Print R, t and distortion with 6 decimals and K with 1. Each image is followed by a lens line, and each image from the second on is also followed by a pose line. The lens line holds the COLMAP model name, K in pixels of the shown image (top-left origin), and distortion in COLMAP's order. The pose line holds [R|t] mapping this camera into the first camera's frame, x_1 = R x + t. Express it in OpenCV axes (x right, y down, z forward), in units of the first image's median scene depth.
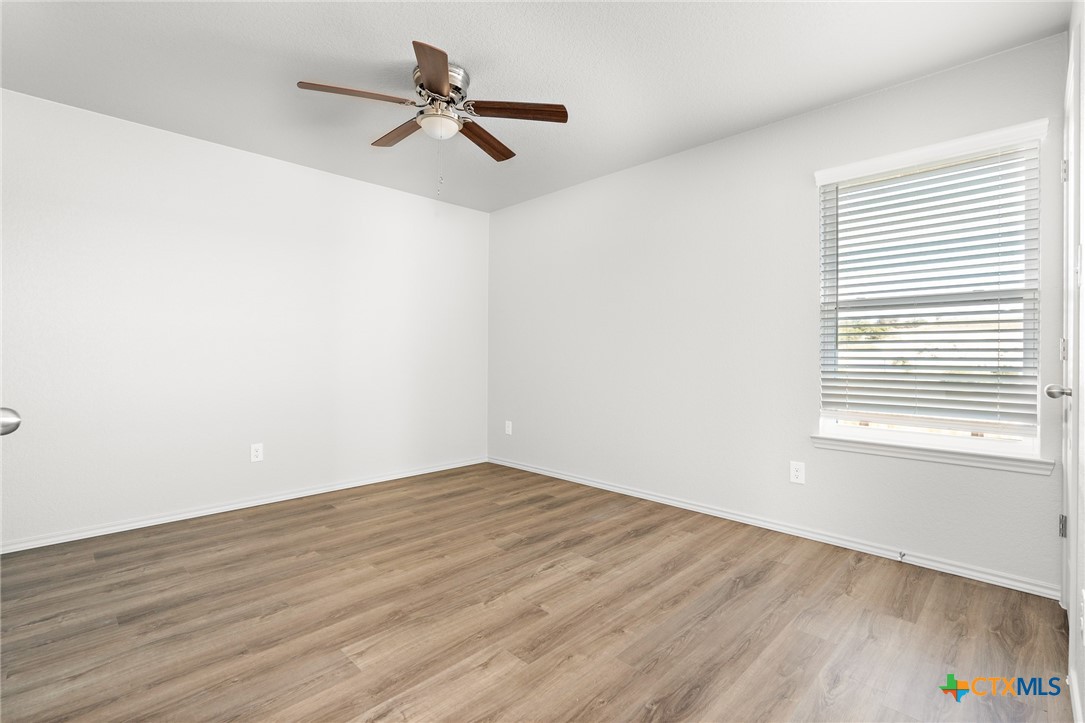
lens RADIAL K [[495.3, 0, 536.2], [0, 495.3, 358.3], [0, 0, 1]] dist [-0.005439, 0.000326]
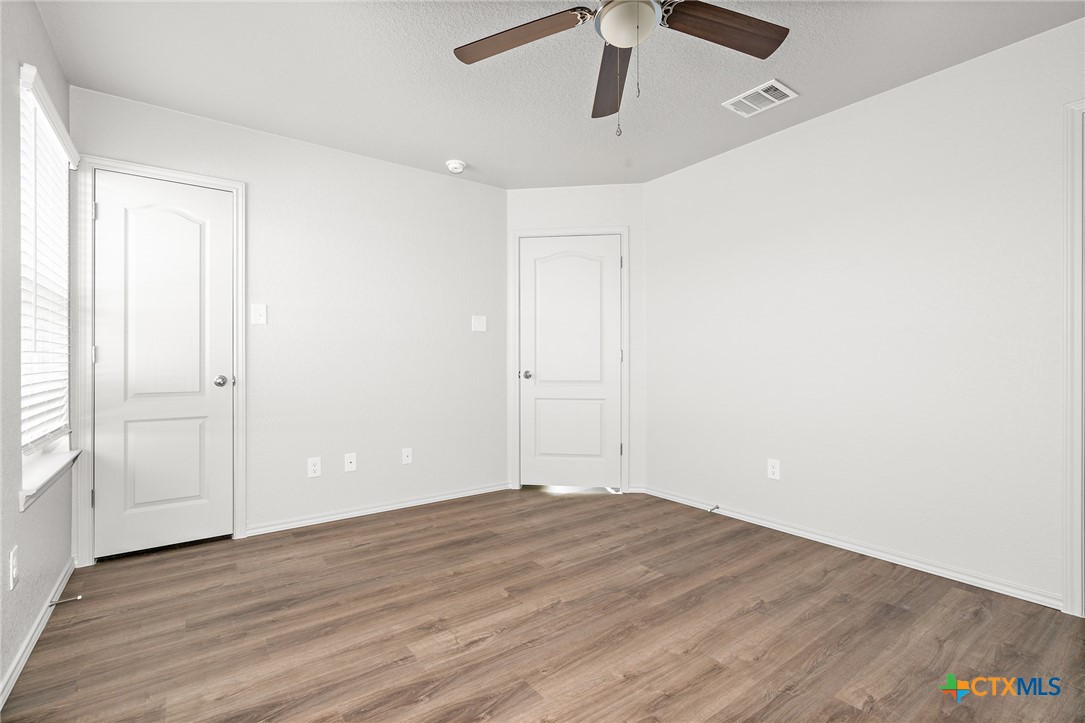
lens RADIAL K [[495.3, 0, 536.2], [0, 495.3, 358.3], [0, 0, 1]] dist [-0.005439, 0.000326]
pose [[-0.988880, -0.001523, 0.148706, -0.200763], [-0.001074, 0.999995, 0.003099, -0.015091], [-0.148710, 0.002905, -0.988877, 1.964622]]
